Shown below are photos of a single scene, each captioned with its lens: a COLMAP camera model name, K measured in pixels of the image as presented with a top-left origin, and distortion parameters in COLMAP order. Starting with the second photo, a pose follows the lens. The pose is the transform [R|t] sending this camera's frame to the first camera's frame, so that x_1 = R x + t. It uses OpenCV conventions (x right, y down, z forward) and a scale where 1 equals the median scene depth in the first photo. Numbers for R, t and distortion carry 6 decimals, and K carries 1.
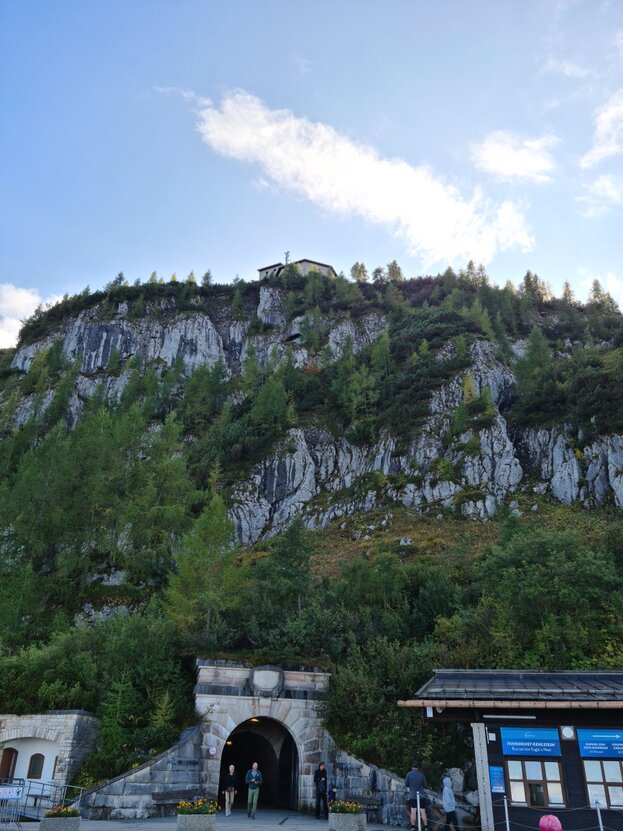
lens RADIAL K [[656.9, 0, 296.4], [0, 656.9, 422.3], [0, 0, 1]] dist [0.109201, -0.084033]
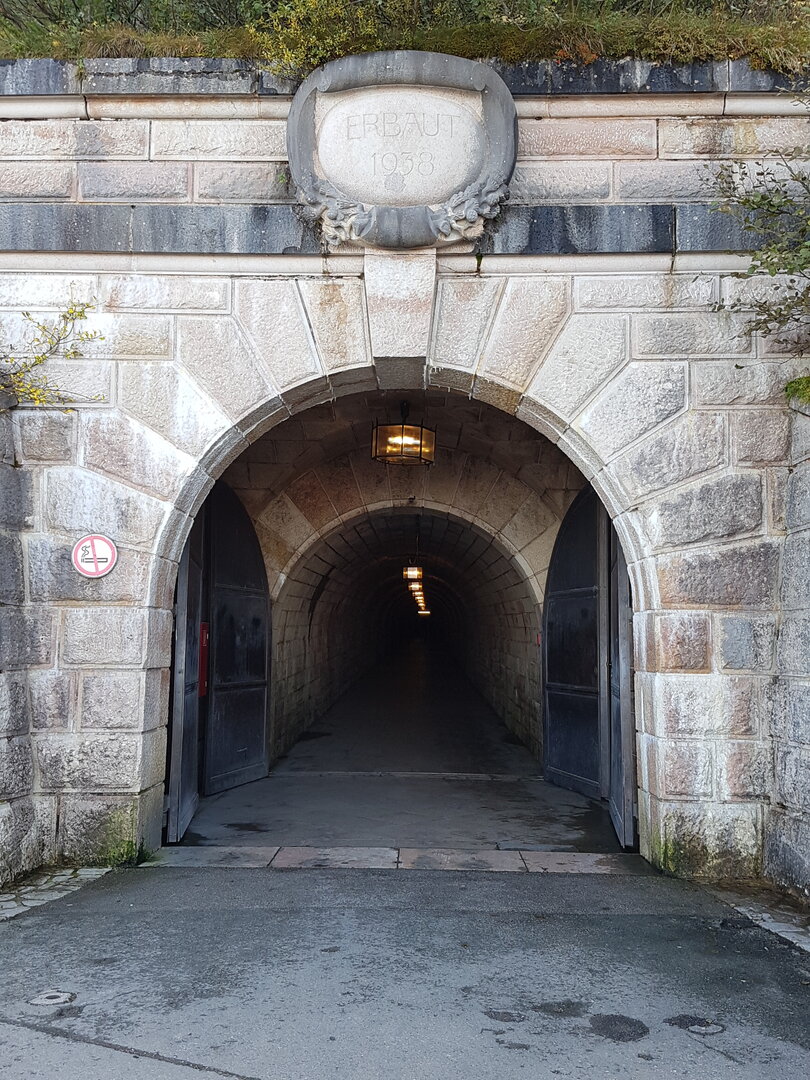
lens RADIAL K [[1058.0, 0, 388.4], [0, 1058.0, 544.4], [0, 0, 1]] dist [0.112468, 0.000000]
pose [[0.975438, -0.043850, -0.215864, 0.000886], [0.122452, 0.922551, 0.365930, 0.158014], [0.183100, -0.383375, 0.905261, 0.308027]]
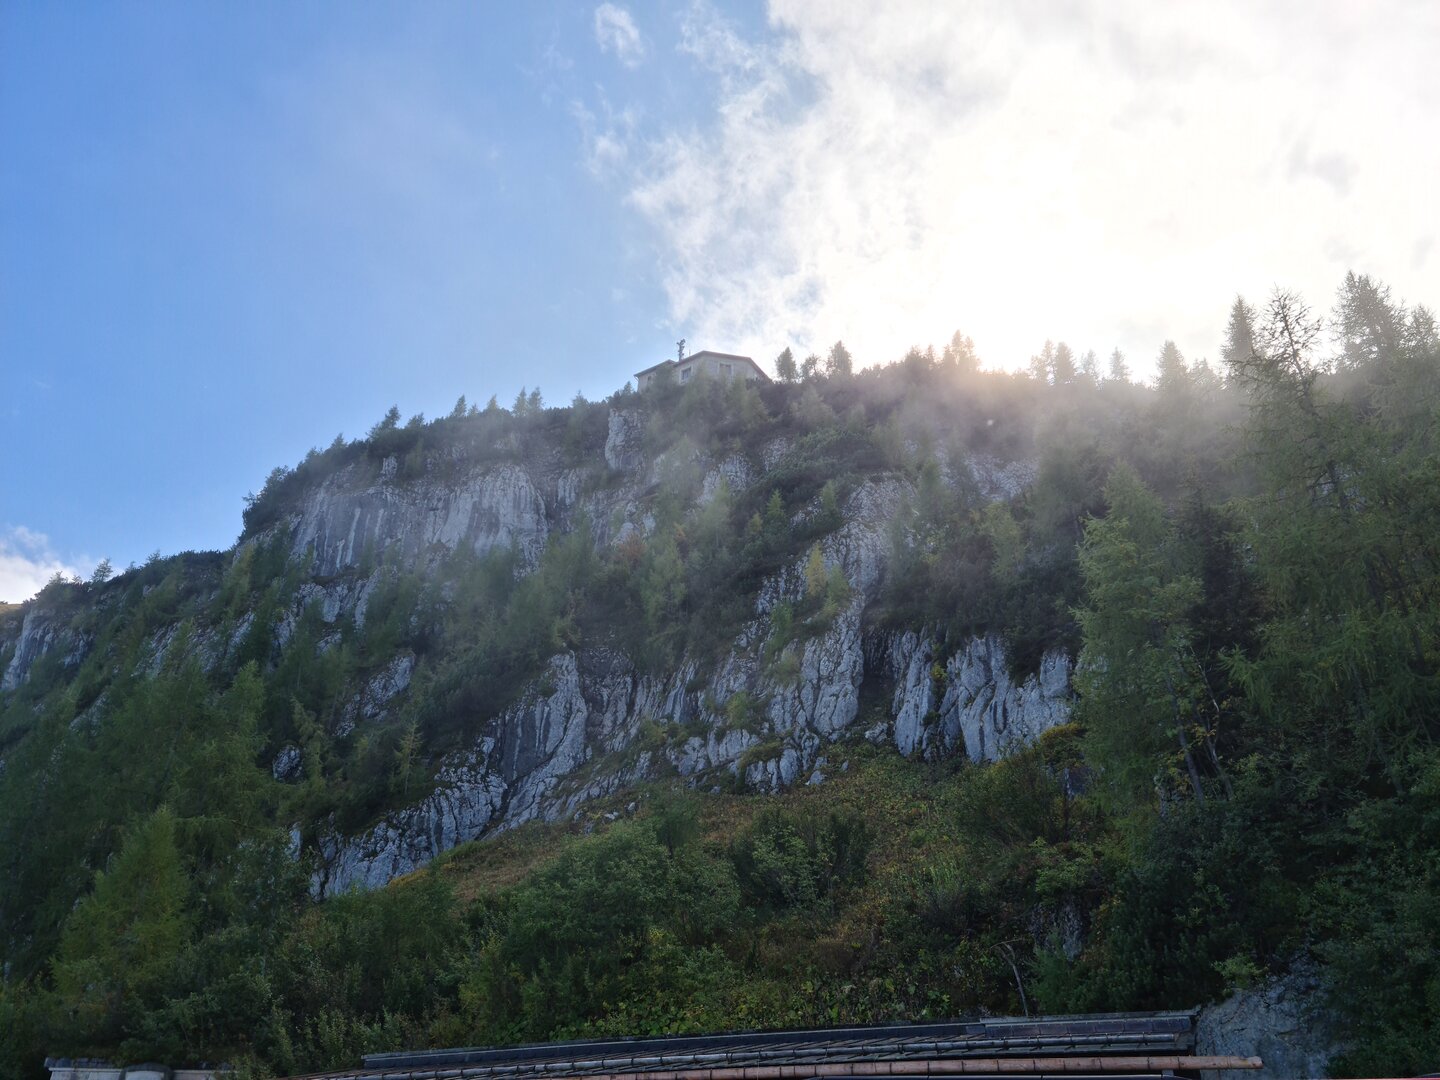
lens RADIAL K [[1138.3, 0, 735.0], [0, 1138.3, 551.8], [0, 0, 1]] dist [0.109201, -0.084033]
pose [[0.992218, -0.086033, -0.090012, 0.299292], [0.081670, 0.995349, -0.051092, -0.020952], [0.093989, 0.043343, 0.994629, -0.071714]]
